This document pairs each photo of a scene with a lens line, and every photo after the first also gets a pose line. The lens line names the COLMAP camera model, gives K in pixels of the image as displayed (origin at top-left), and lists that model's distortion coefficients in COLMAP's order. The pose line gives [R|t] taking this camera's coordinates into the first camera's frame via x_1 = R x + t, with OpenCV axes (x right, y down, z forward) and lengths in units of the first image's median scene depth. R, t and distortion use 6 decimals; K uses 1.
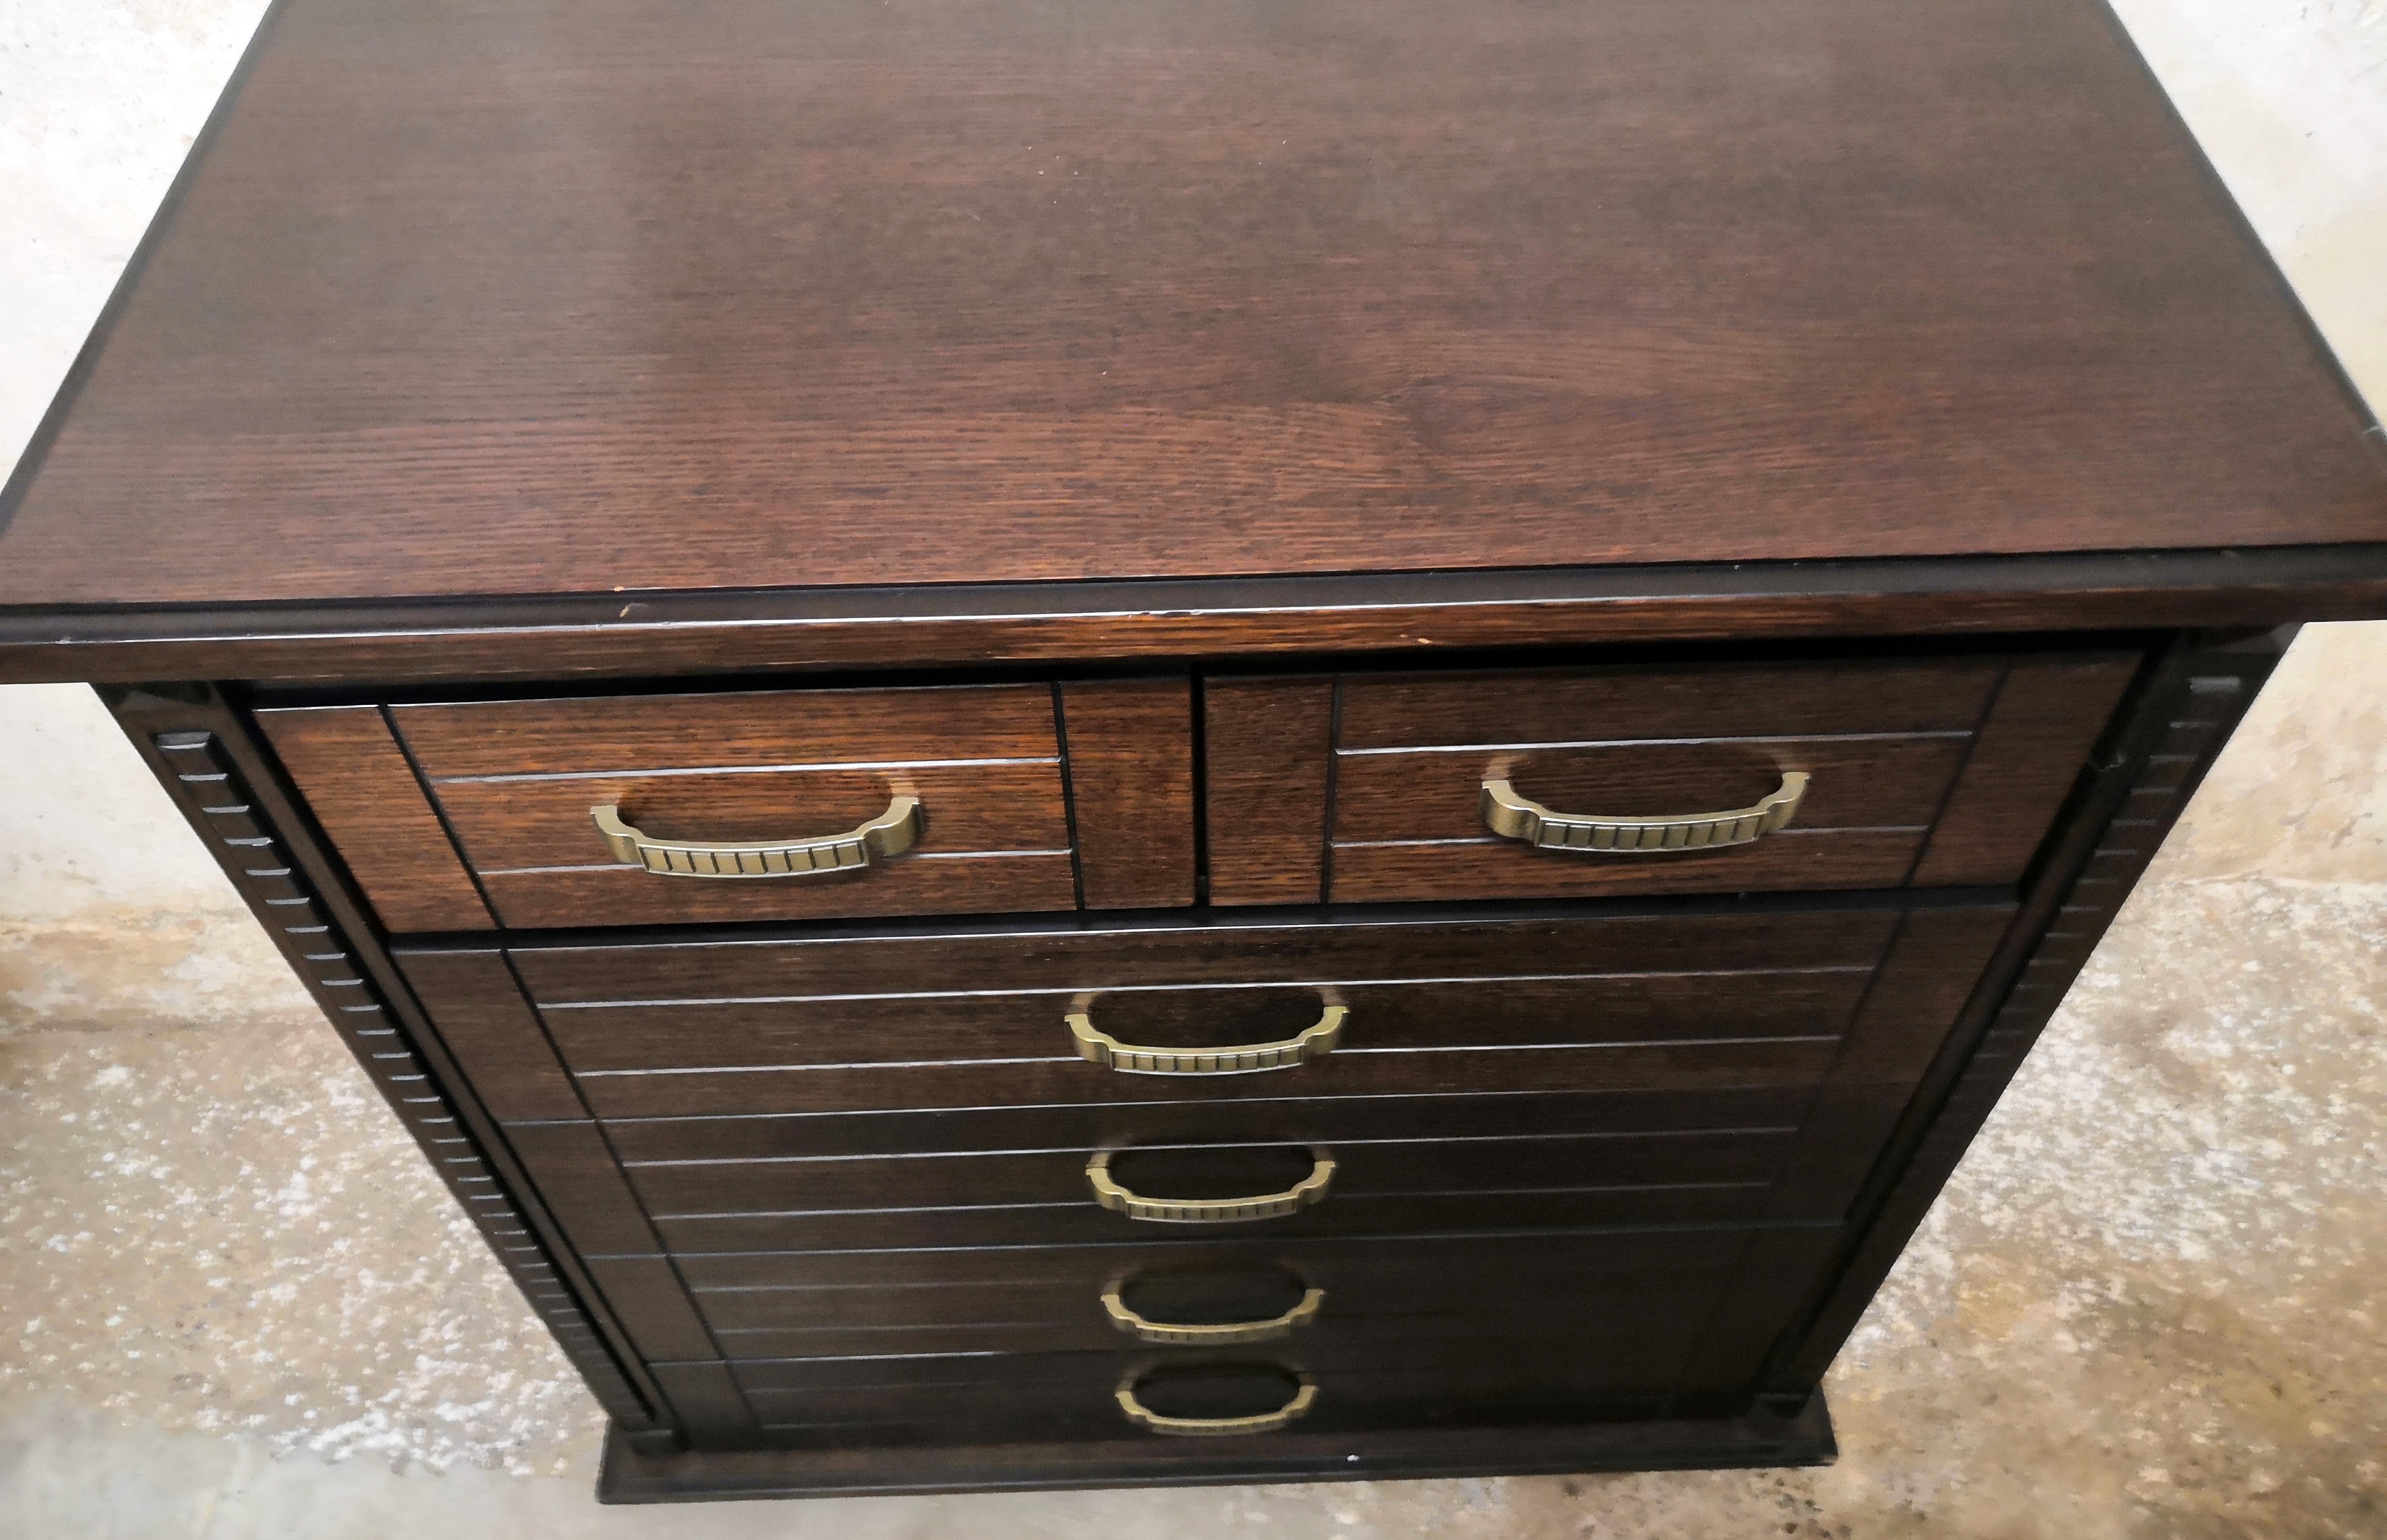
lens RADIAL K [[1870.2, 0, 1195.4], [0, 1870.2, 888.3], [0, 0, 1]] dist [-0.003261, 0.034626]
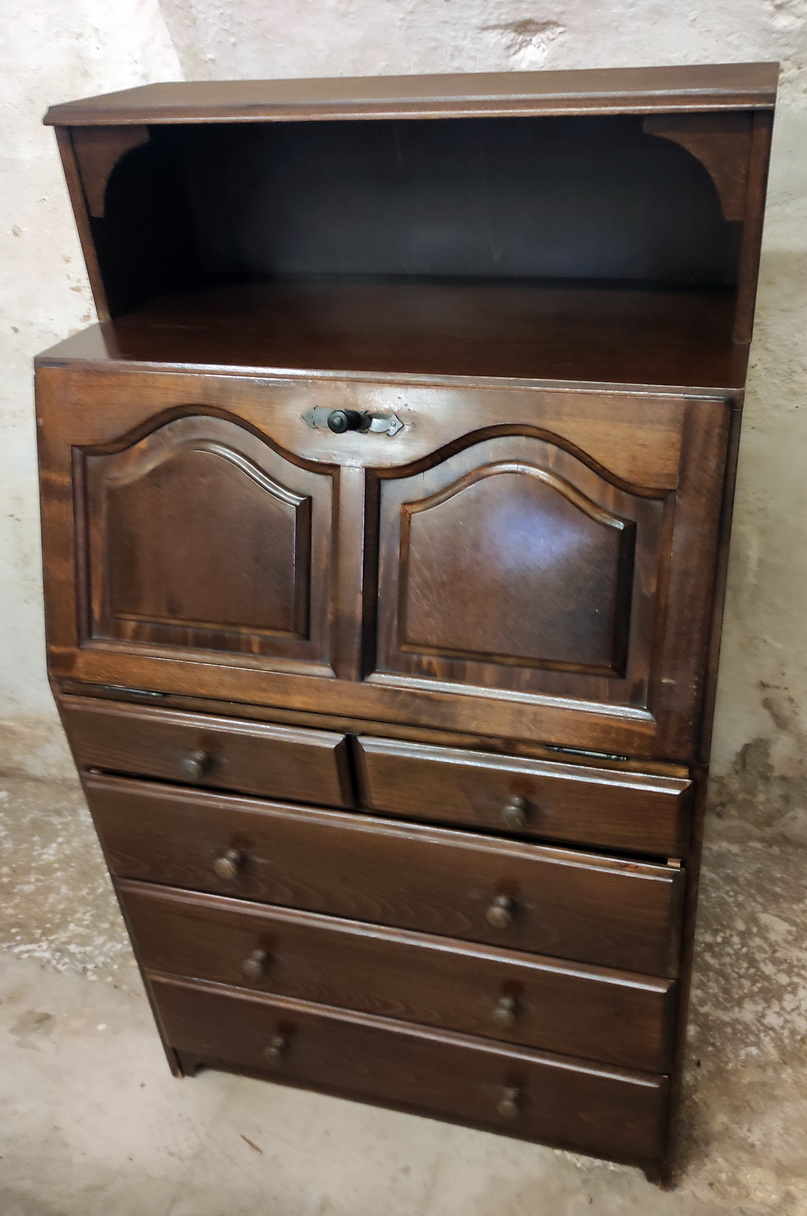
lens RADIAL K [[1048.1, 0, 458.3], [0, 1048.1, 569.9], [0, 0, 1]] dist [0.054326, -0.048347]
pose [[0.963371, 0.097234, -0.249924, 0.297743], [-0.181823, 0.921864, -0.342209, 0.211282], [0.197122, 0.375116, 0.905776, -0.197196]]
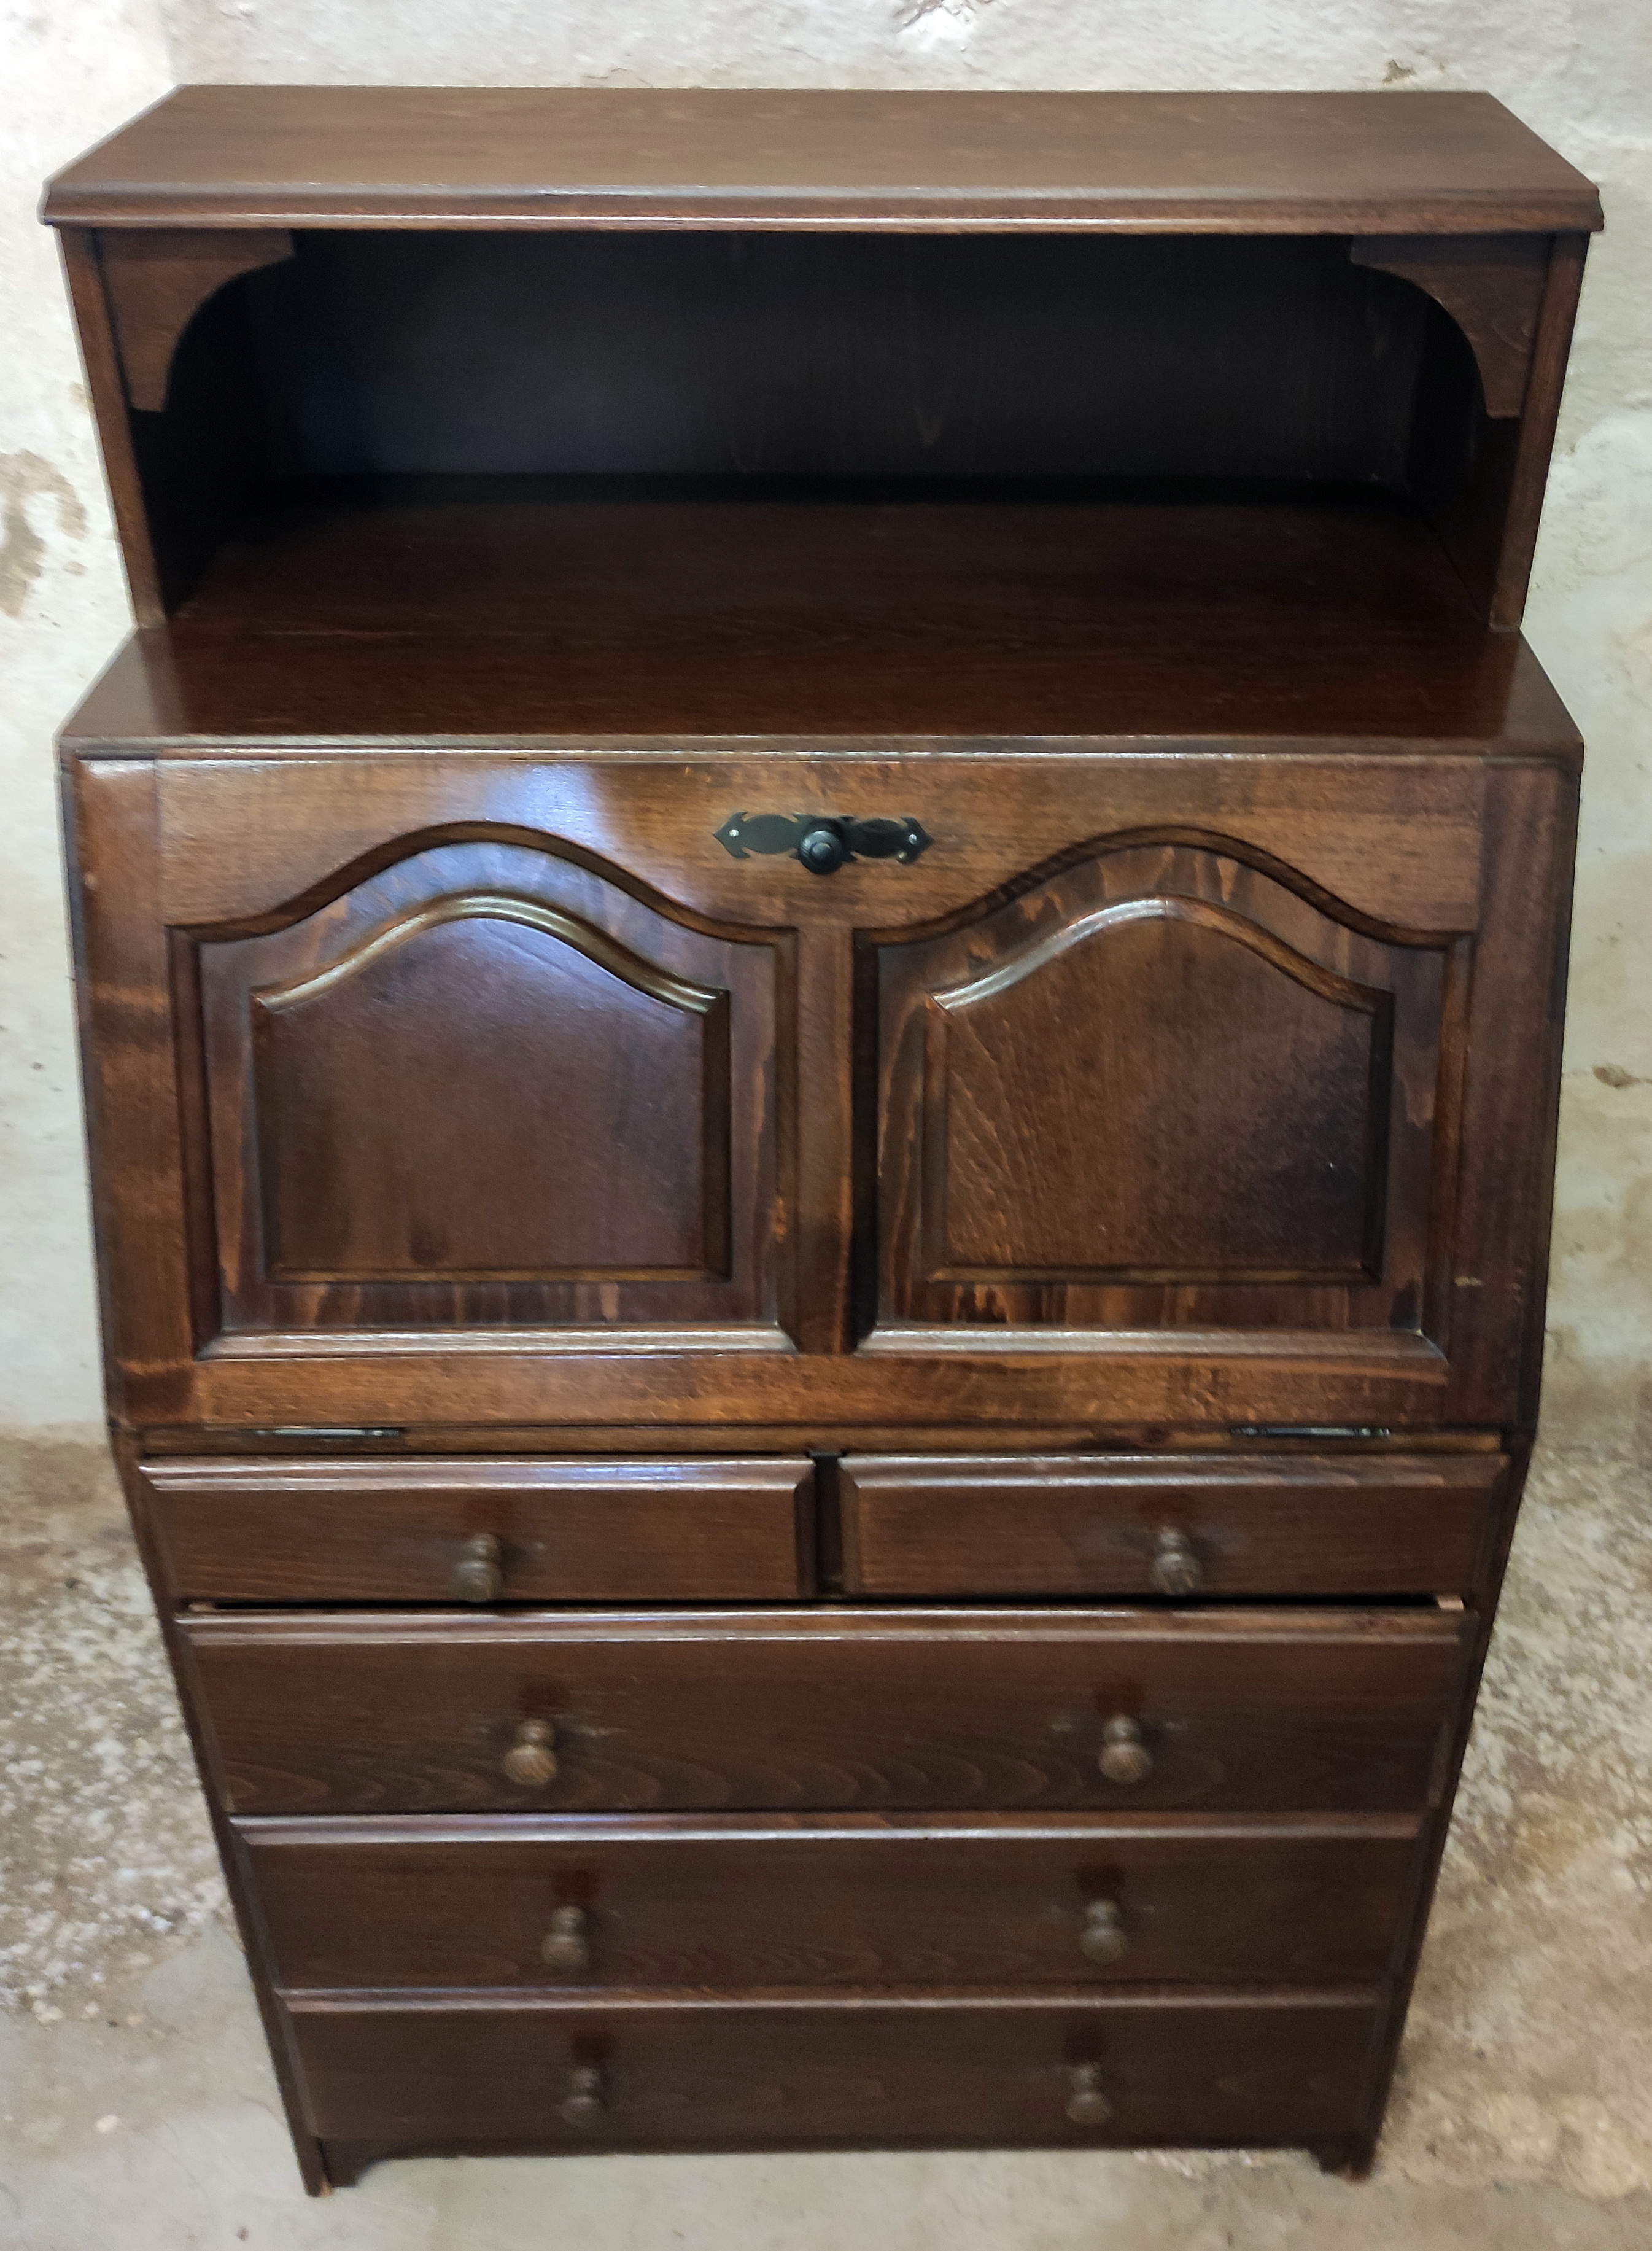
lens RADIAL K [[2163.1, 0, 910.6], [0, 2163.1, 862.7], [0, 0, 1]] dist [0.027272, 0.000000]
pose [[0.999833, 0.008301, 0.016292, 0.060655], [-0.001902, 0.933396, -0.358843, 0.154230], [-0.018186, 0.358752, 0.933256, -0.273613]]
